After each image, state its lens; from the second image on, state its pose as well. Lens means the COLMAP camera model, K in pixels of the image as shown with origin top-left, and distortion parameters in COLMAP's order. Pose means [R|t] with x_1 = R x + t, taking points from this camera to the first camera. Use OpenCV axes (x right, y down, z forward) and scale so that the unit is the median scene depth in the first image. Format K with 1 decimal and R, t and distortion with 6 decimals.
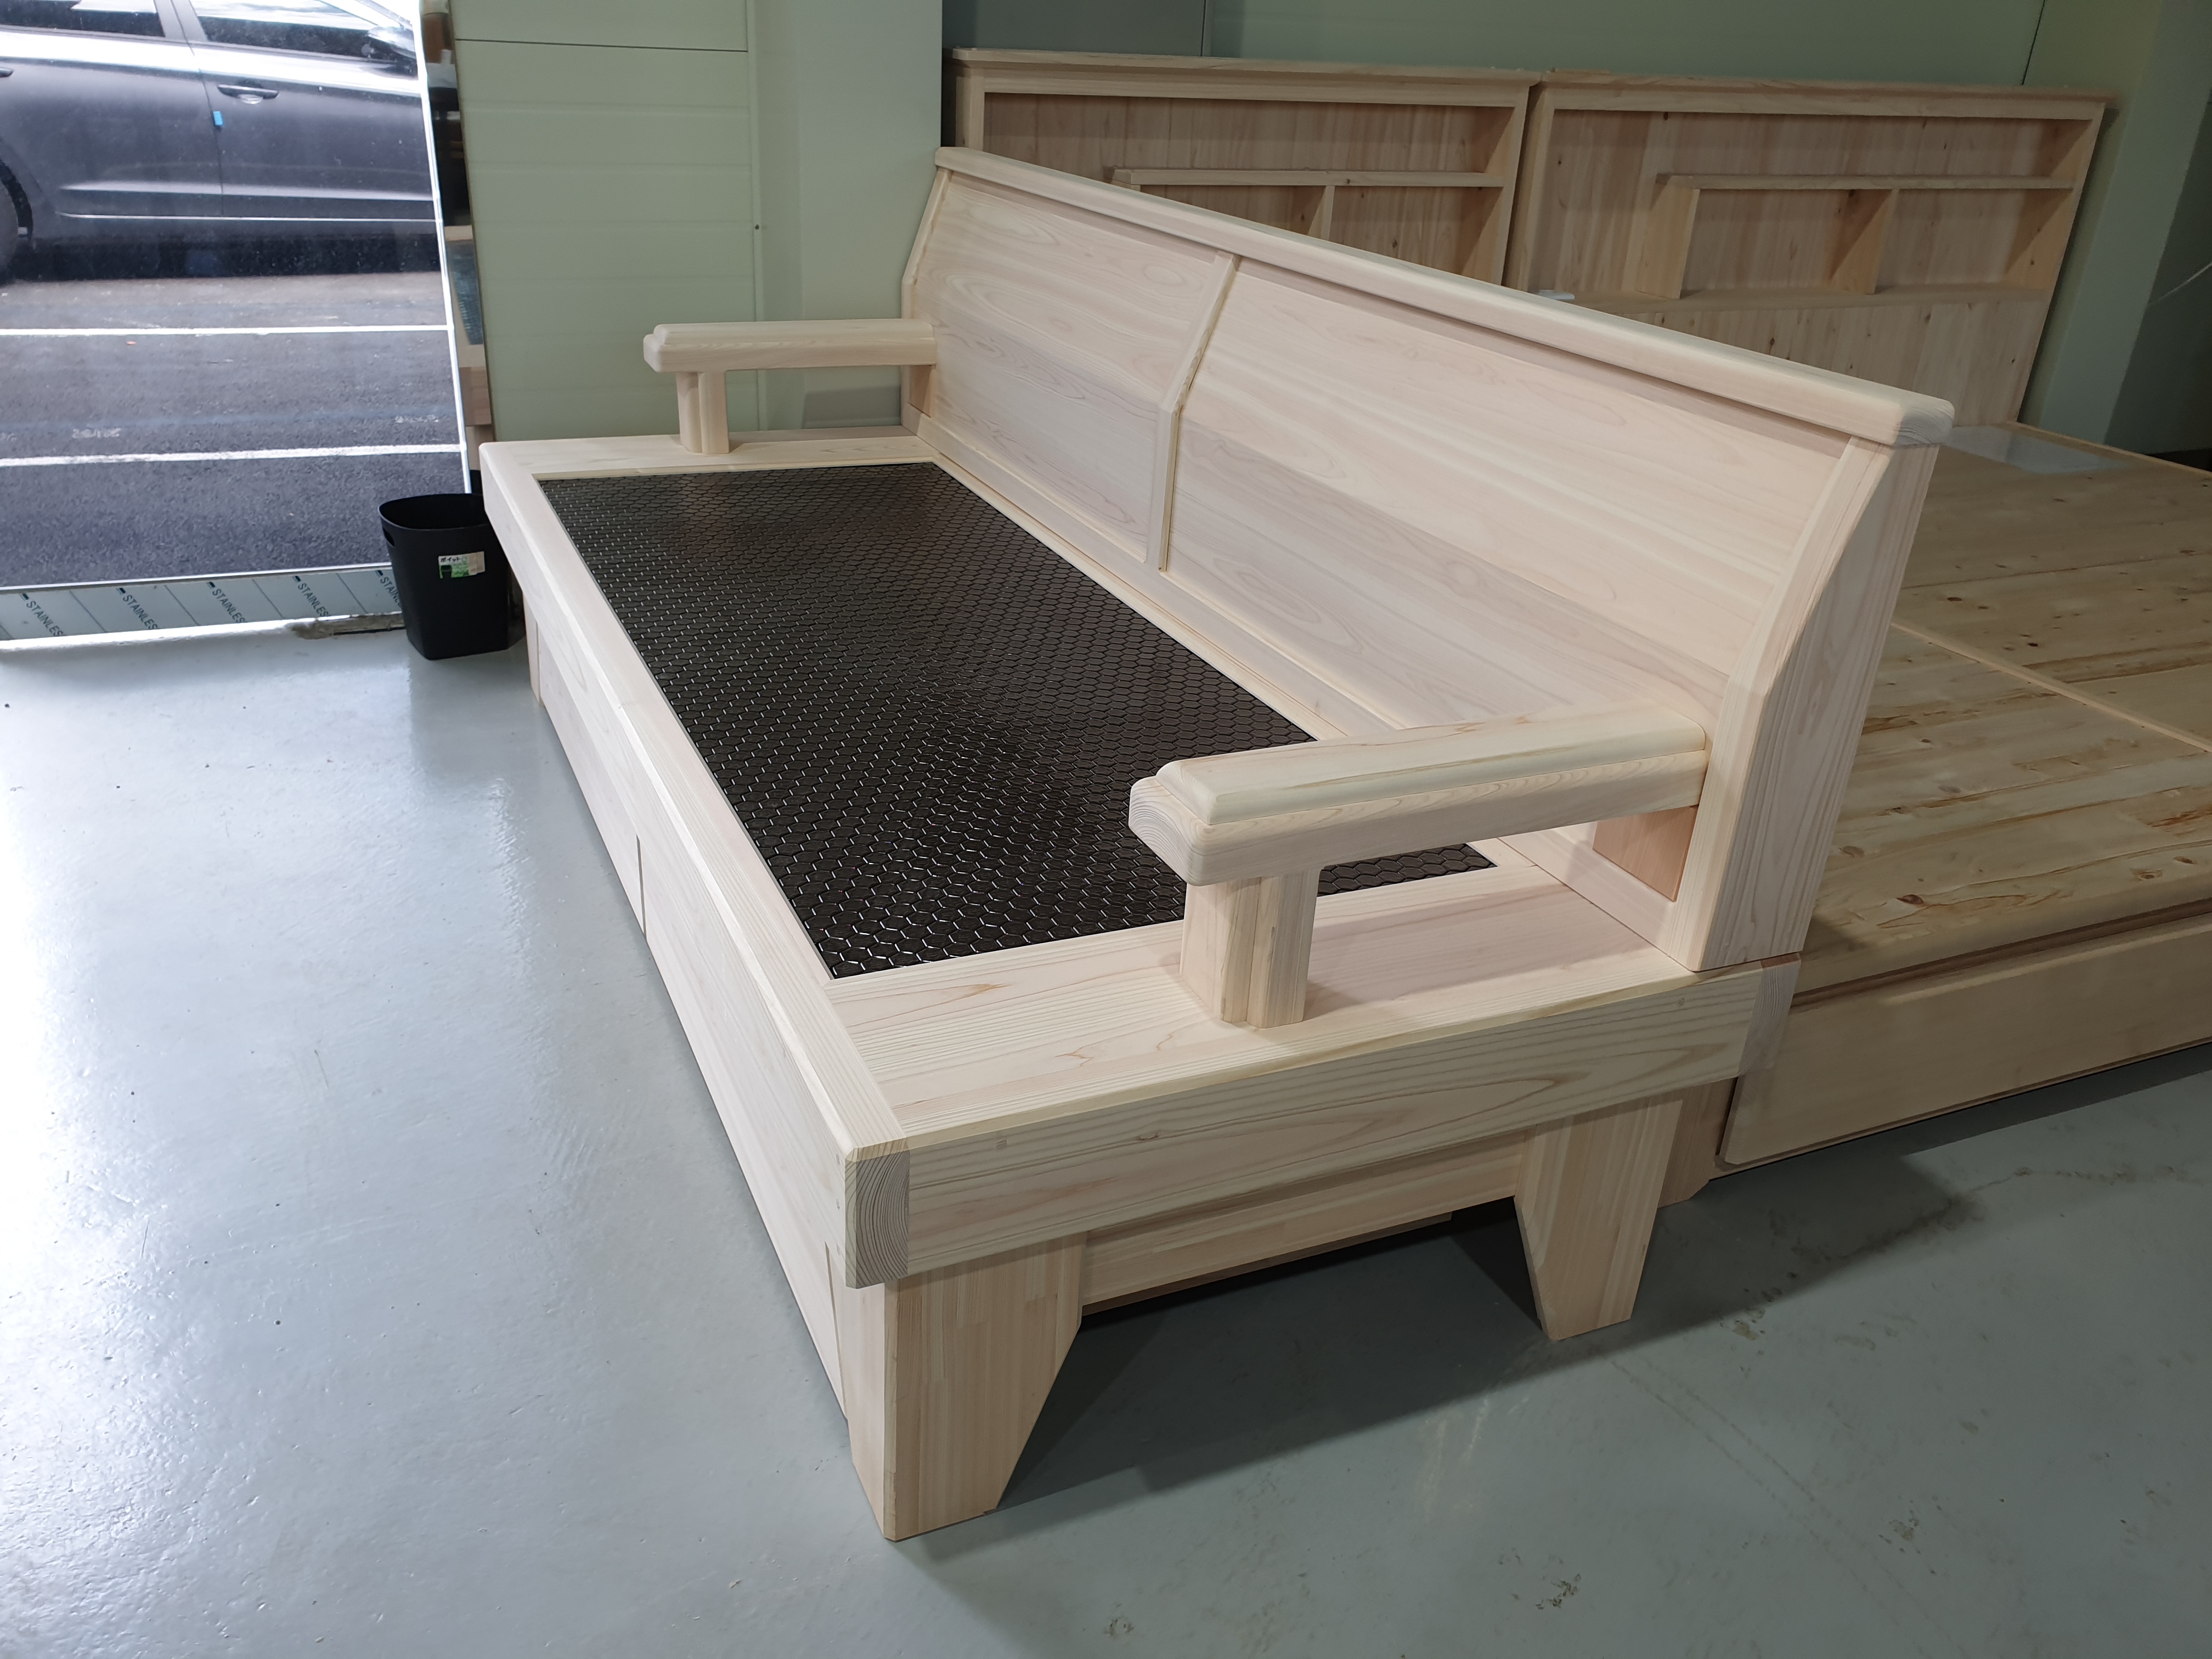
lens RADIAL K [[1760.7, 0, 1108.1], [0, 1760.7, 826.7], [0, 0, 1]] dist [0.057224, -0.000276]
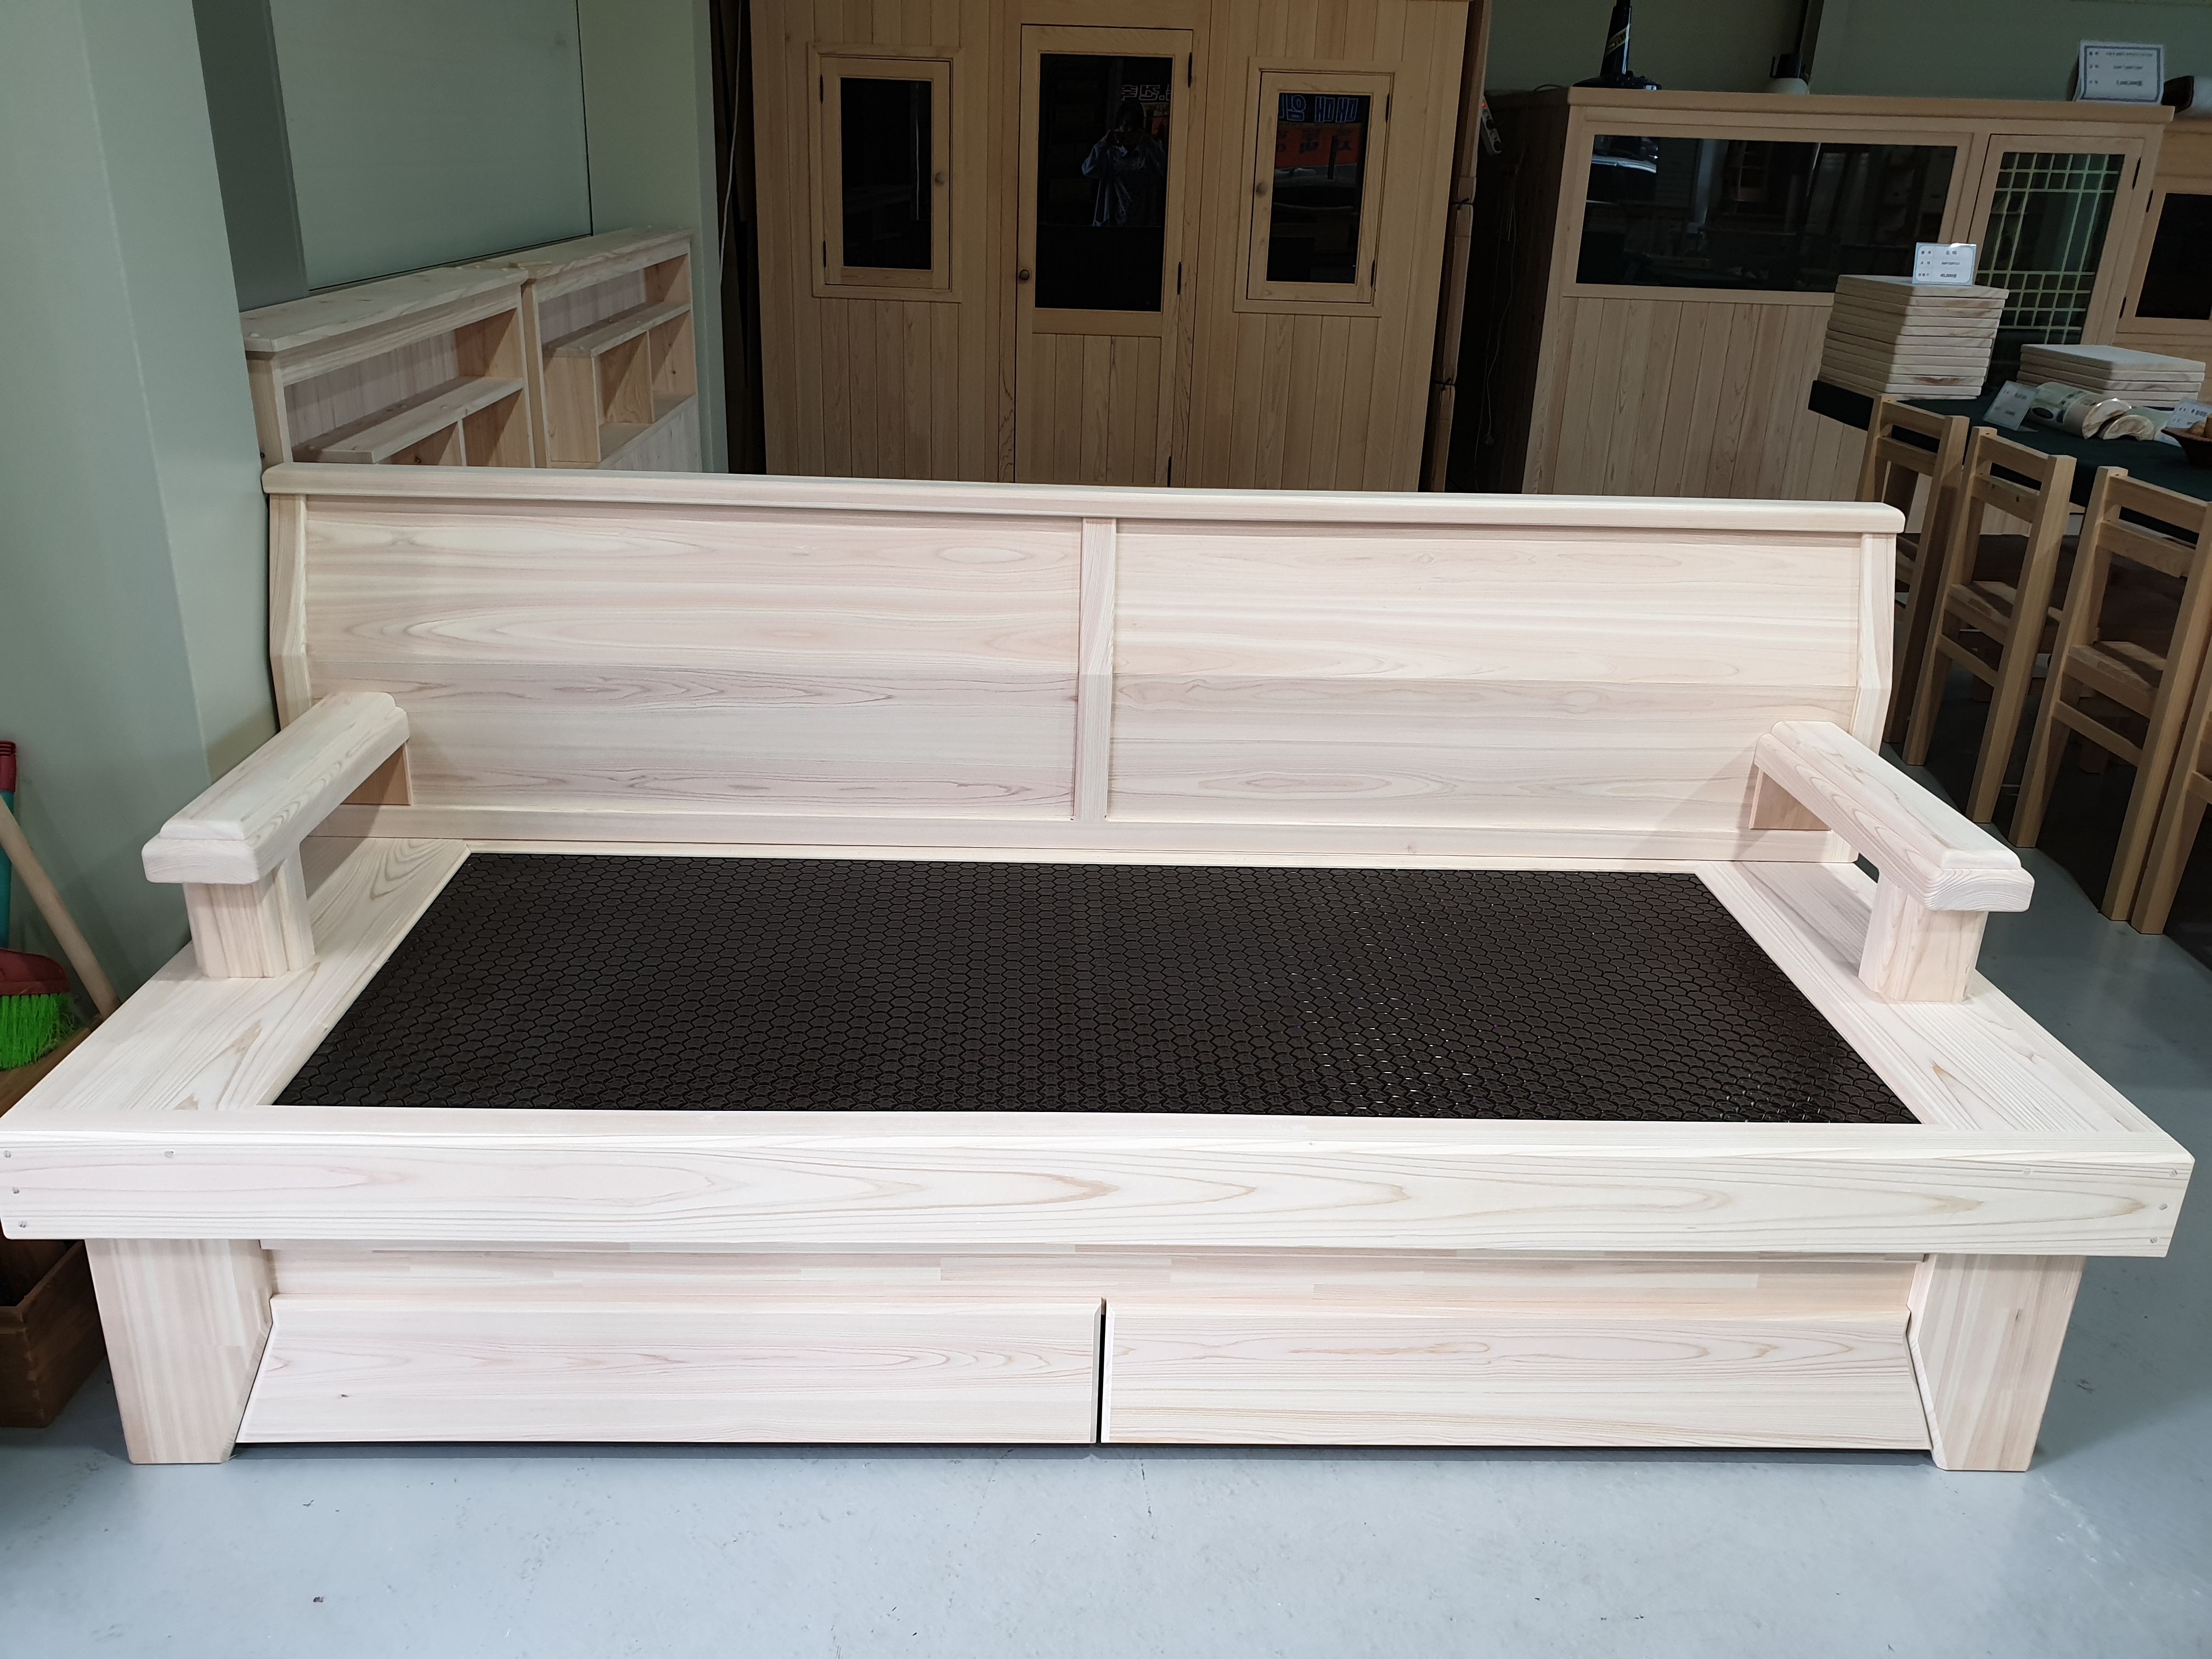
lens RADIAL K [[1760.7, 0, 1100.9], [0, 1760.7, 831.8], [0, 0, 1]] dist [0.057224, -0.000276]
pose [[0.391552, -0.397306, 0.829961, -0.879695], [0.379905, 0.891315, 0.247448, -0.418120], [-0.838069, 0.218417, 0.499934, 0.517893]]
